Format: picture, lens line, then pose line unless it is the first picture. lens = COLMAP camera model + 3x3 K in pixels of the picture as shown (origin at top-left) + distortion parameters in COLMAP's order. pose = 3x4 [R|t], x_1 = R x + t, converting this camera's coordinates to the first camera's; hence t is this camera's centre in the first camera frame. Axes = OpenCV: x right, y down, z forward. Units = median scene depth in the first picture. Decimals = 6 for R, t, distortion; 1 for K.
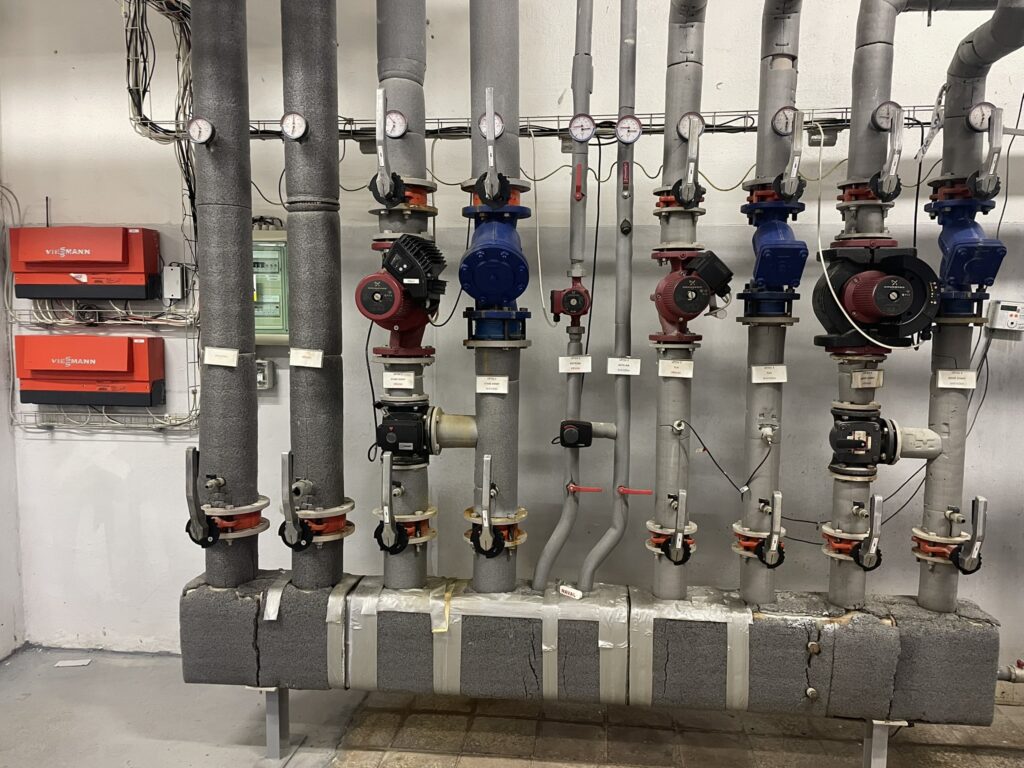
lens RADIAL K [[775.9, 0, 513.2], [0, 775.9, 386.2], [0, 0, 1]] dist [0.078533, -0.089180]
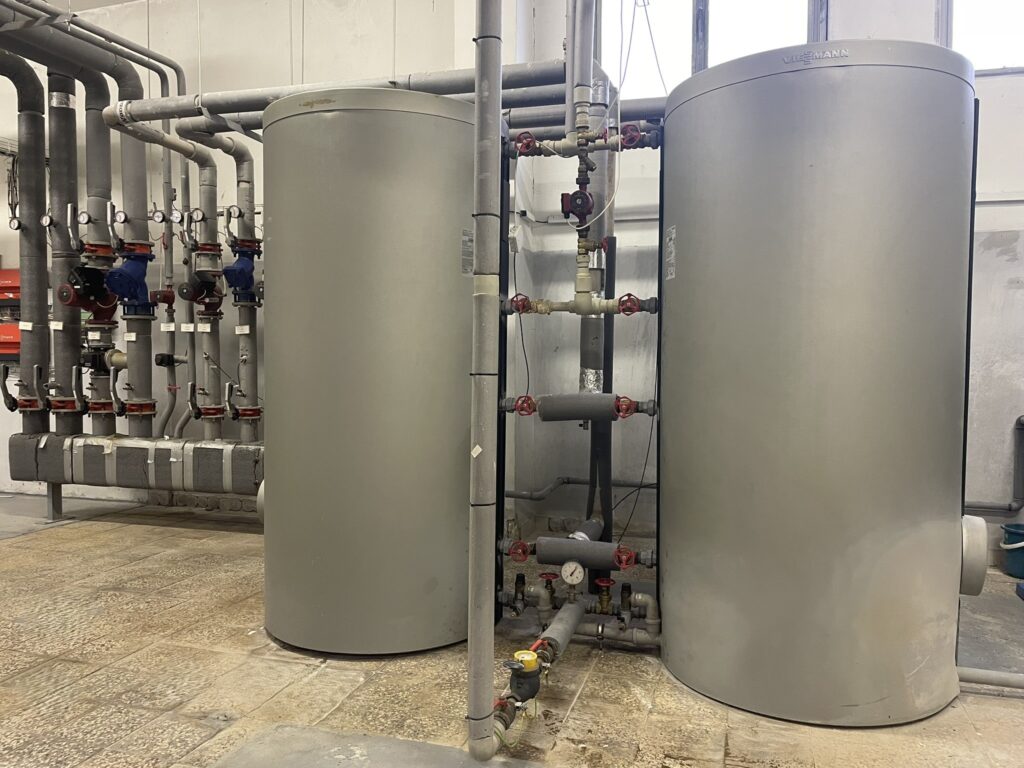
lens RADIAL K [[775.9, 0, 510.8], [0, 775.9, 386.9], [0, 0, 1]] dist [0.078533, -0.089180]
pose [[0.978247, 0.004991, -0.207385, 1.413613], [-0.016425, 0.998436, -0.053449, 0.229332], [0.206794, 0.055692, 0.976798, -0.859552]]
